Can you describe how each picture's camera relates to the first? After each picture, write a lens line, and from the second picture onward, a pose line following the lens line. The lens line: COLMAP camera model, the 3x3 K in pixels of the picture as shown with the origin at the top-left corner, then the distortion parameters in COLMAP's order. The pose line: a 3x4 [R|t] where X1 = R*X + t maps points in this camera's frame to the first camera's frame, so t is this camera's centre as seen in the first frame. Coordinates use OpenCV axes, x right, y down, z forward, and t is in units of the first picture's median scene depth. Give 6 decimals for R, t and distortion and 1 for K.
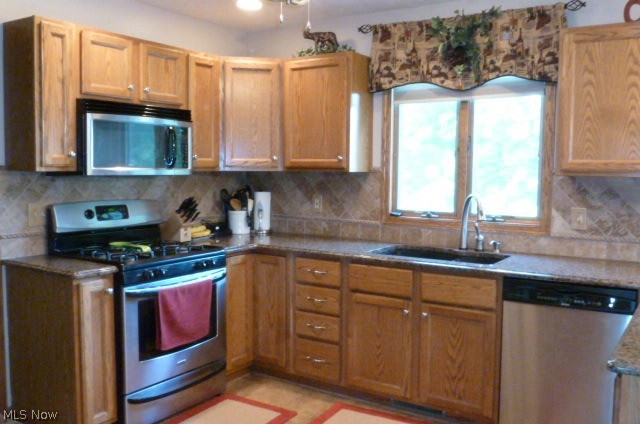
lens RADIAL K [[591.3, 0, 320.0], [0, 591.3, 212.0], [0, 0, 1]] dist [-0.045636, -0.001140]
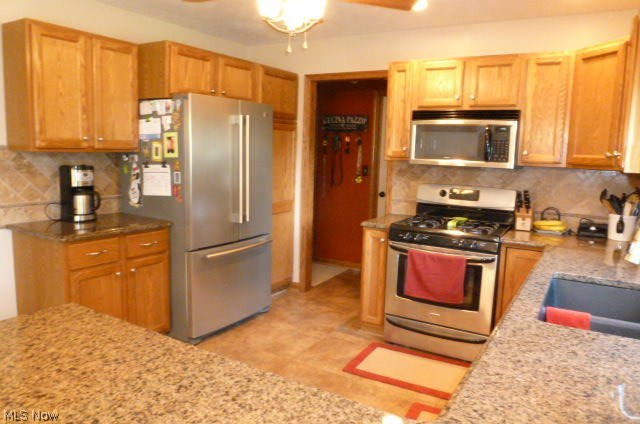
lens RADIAL K [[456.4, 0, 329.8], [0, 456.4, 212.8], [0, 0, 1]] dist [-0.044835, 0.001643]
pose [[0.056704, 0.125974, -0.990412, 0.616245], [-0.106842, 0.987077, 0.119433, -0.046748], [0.992658, 0.099046, 0.069430, 0.617698]]
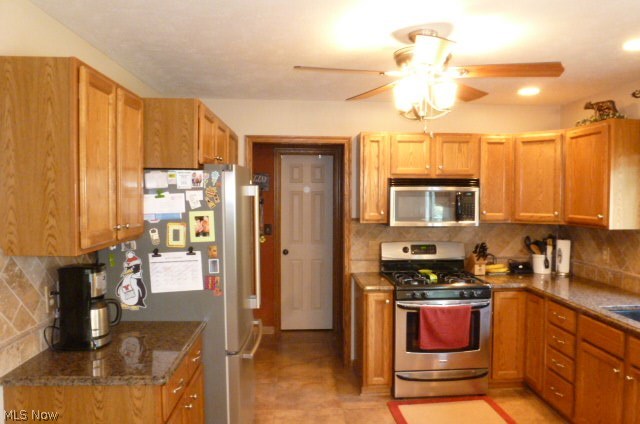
lens RADIAL K [[456.4, 0, 329.8], [0, 456.4, 212.8], [0, 0, 1]] dist [-0.044835, 0.001643]
pose [[0.609834, 0.022917, -0.792198, 0.401316], [-0.055930, 0.998334, -0.014174, -0.060474], [0.790553, 0.052951, 0.610100, 0.098925]]
